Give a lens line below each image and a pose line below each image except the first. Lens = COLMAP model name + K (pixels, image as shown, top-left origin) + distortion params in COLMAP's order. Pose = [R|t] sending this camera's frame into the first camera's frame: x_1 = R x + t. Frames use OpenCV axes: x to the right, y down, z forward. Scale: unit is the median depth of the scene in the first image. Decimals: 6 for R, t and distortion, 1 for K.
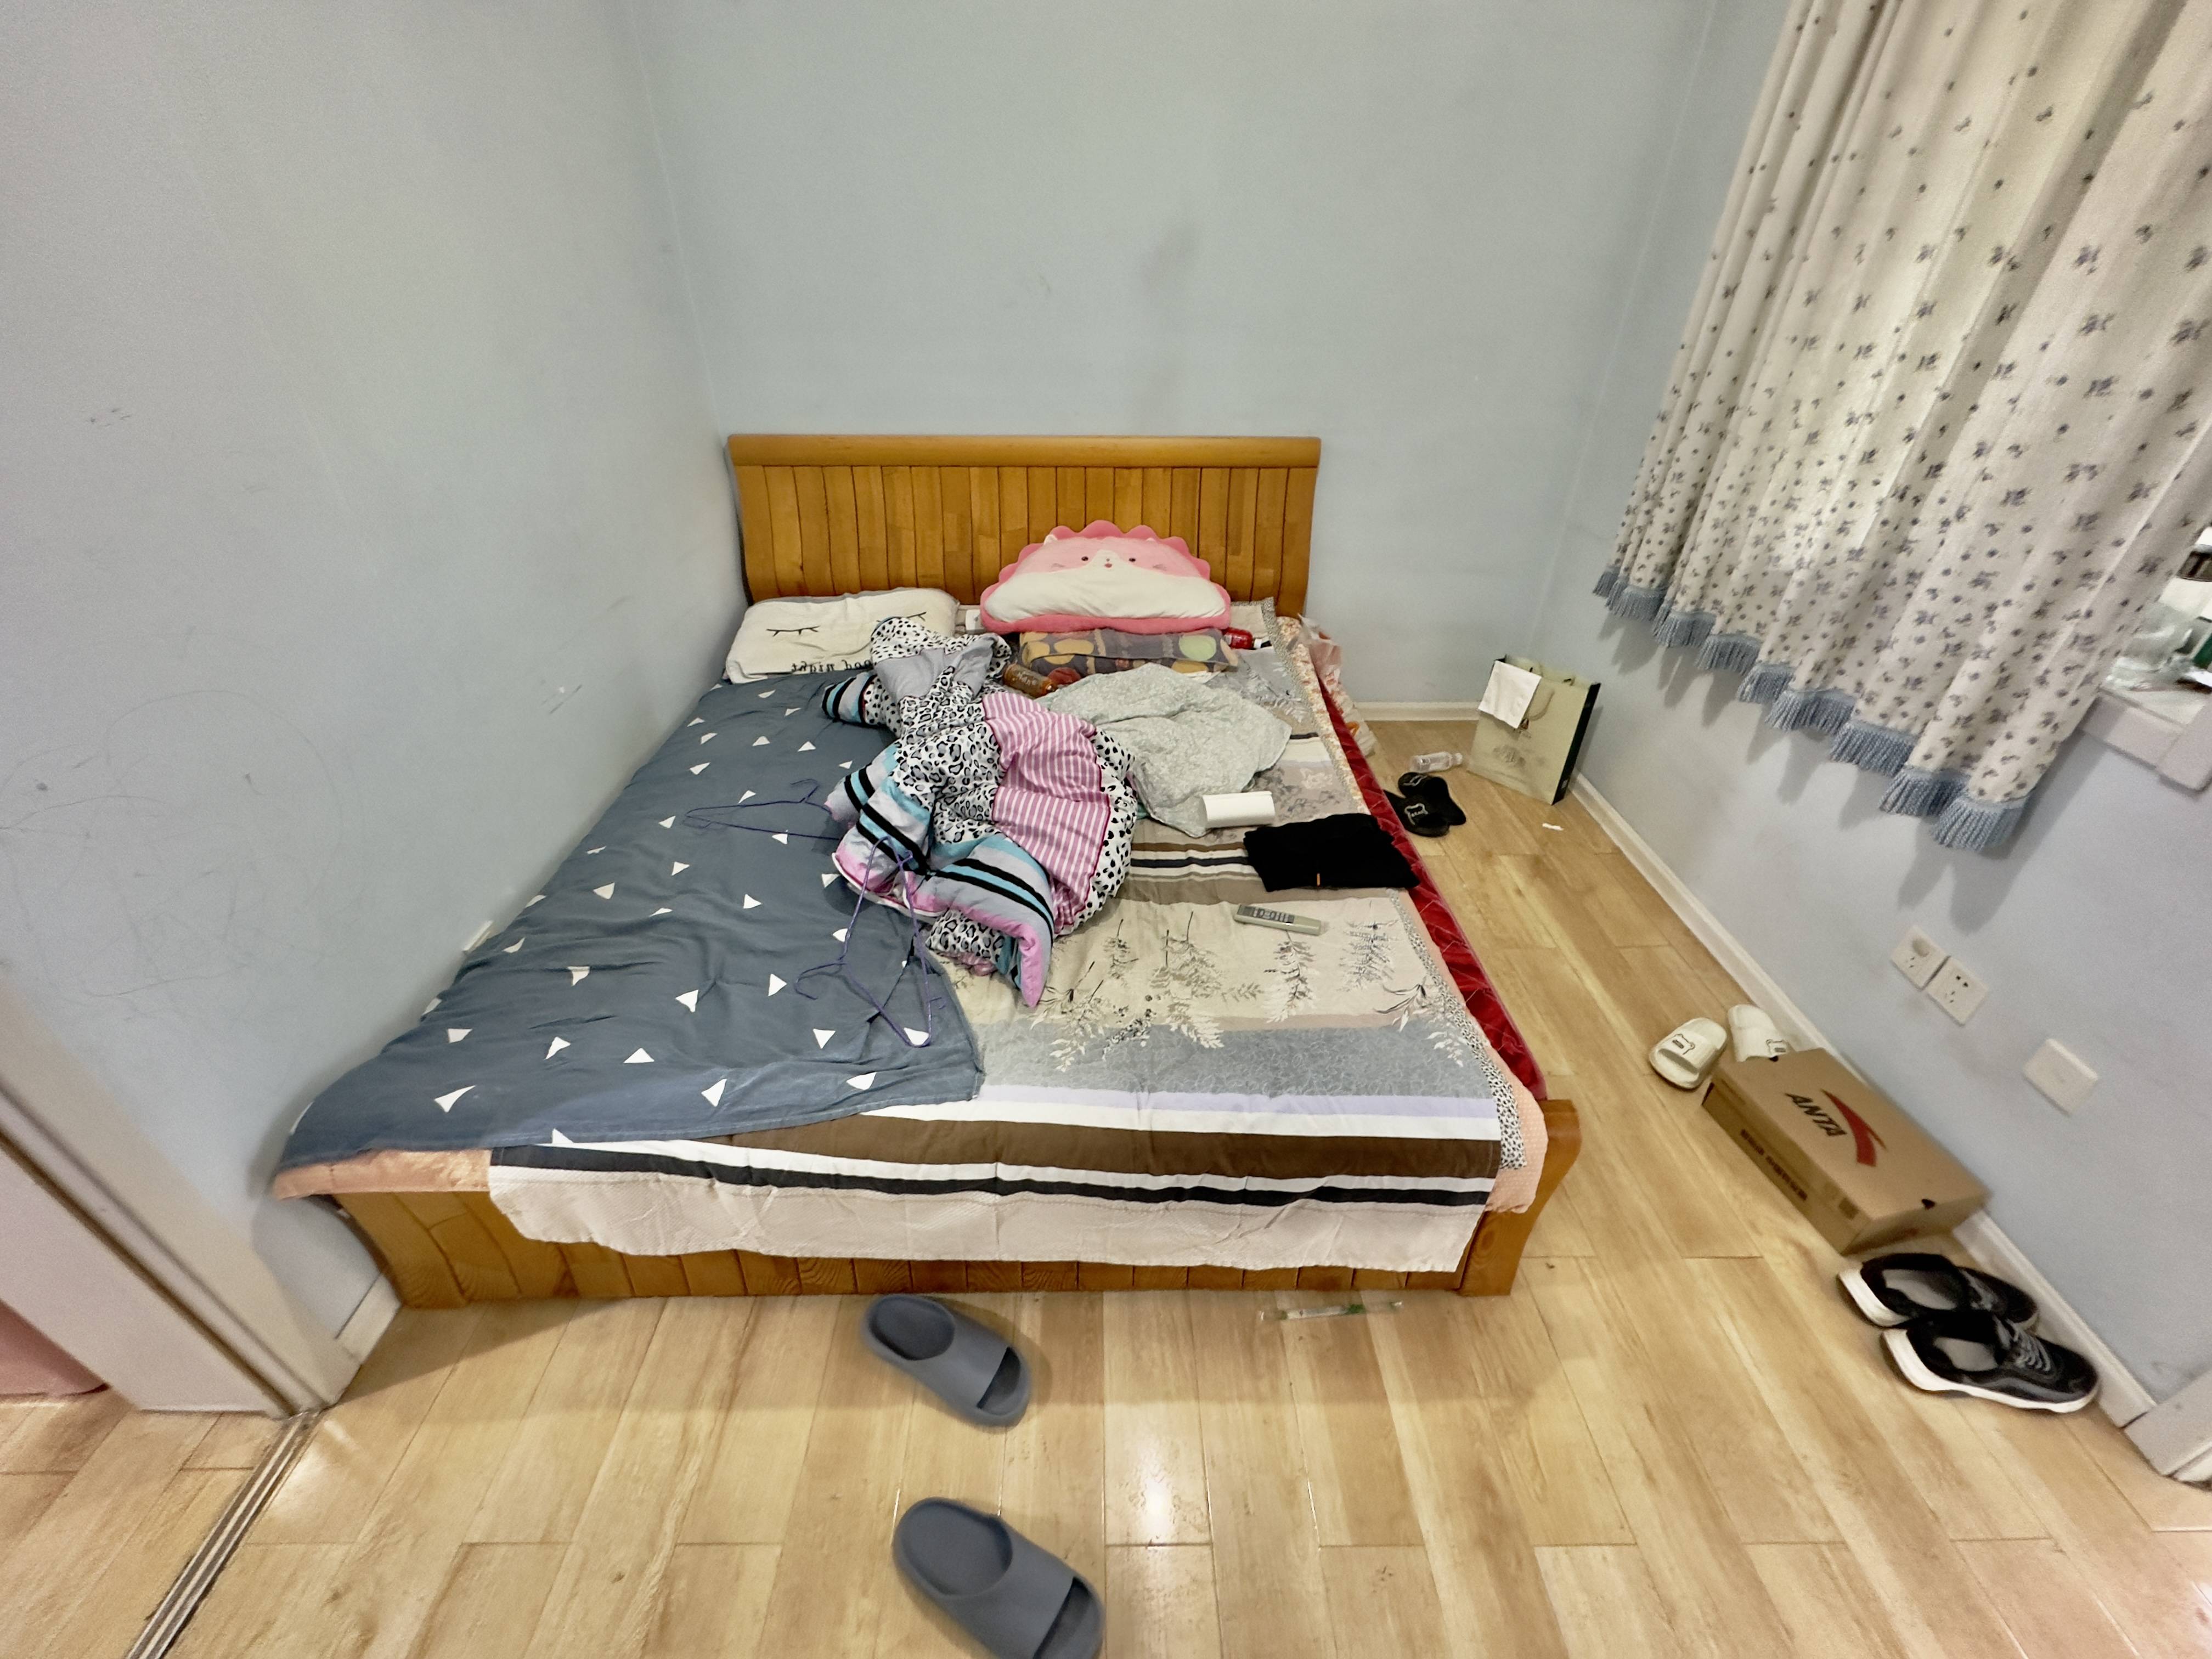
lens RADIAL K [[885.2, 0, 1095.1], [0, 885.2, 833.8], [0, 0, 1]] dist [0.000223, -0.000135]
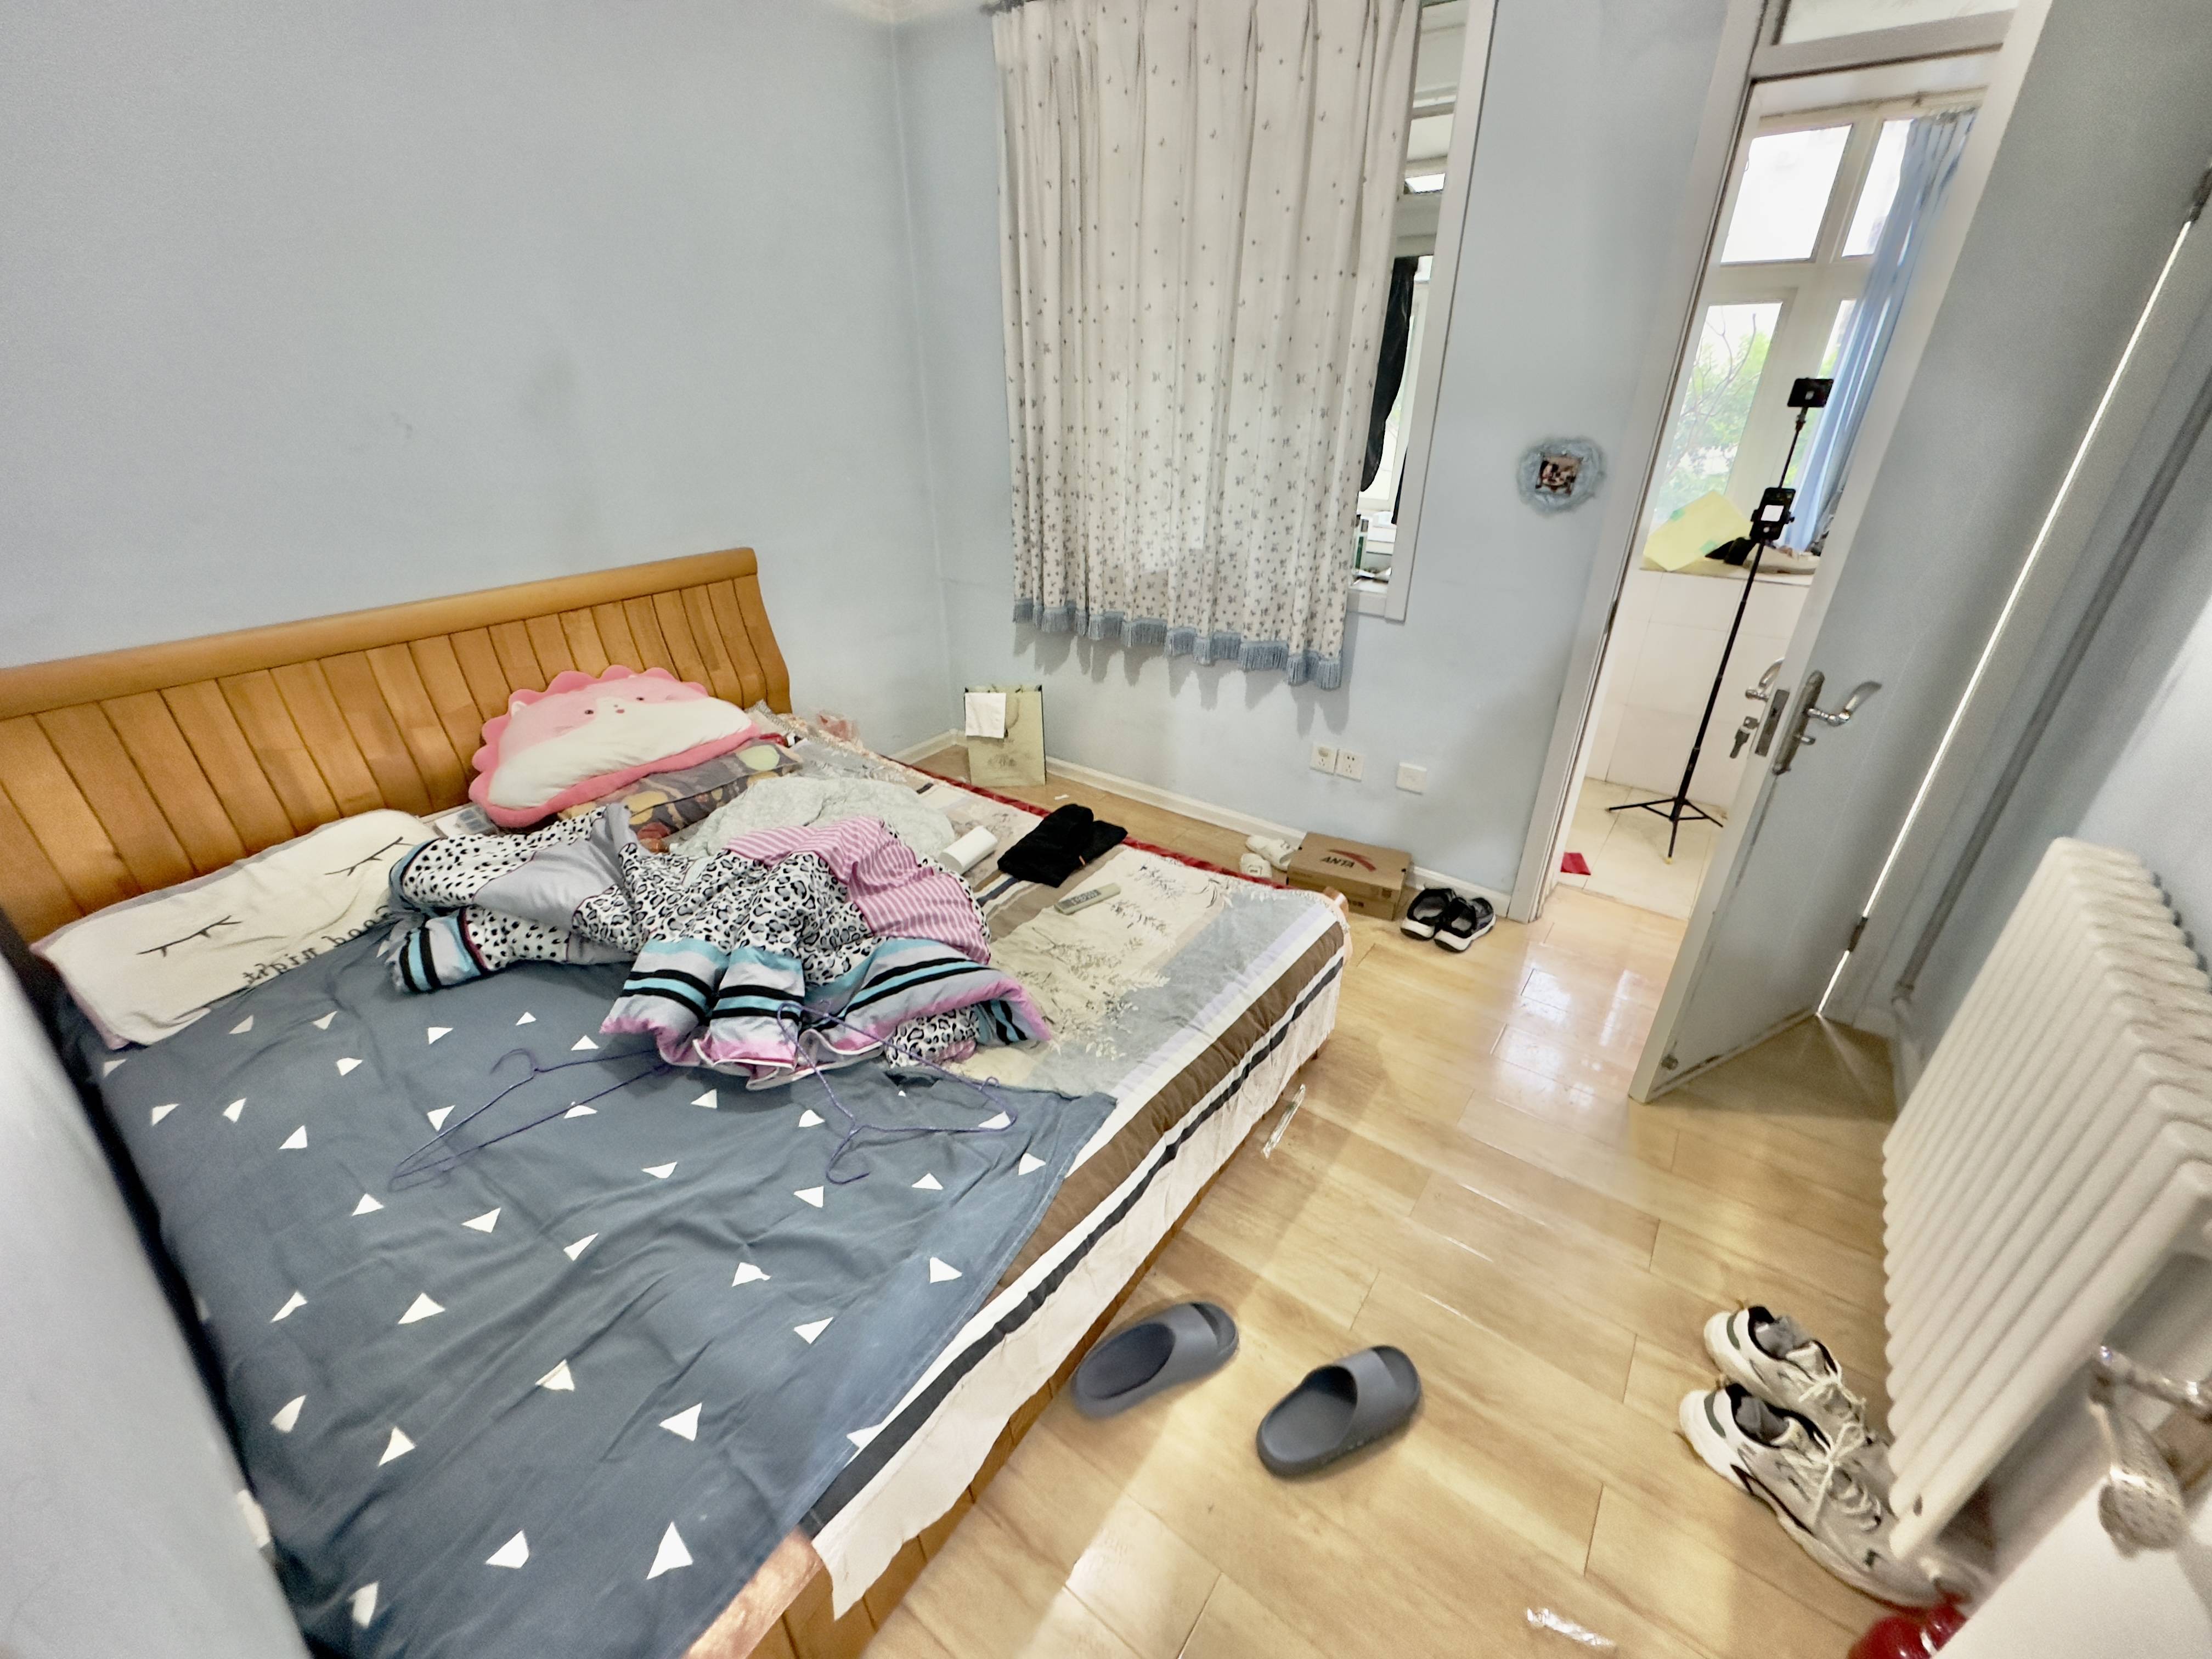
lens RADIAL K [[885.2, 0, 1116.6], [0, 885.2, 832.0], [0, 0, 1]] dist [0.000223, -0.000135]
pose [[0.593904, -0.380477, 0.708883, -0.561040], [0.450852, 0.887154, 0.098435, -0.080831], [-0.666341, 0.261141, 0.698424, 0.092640]]
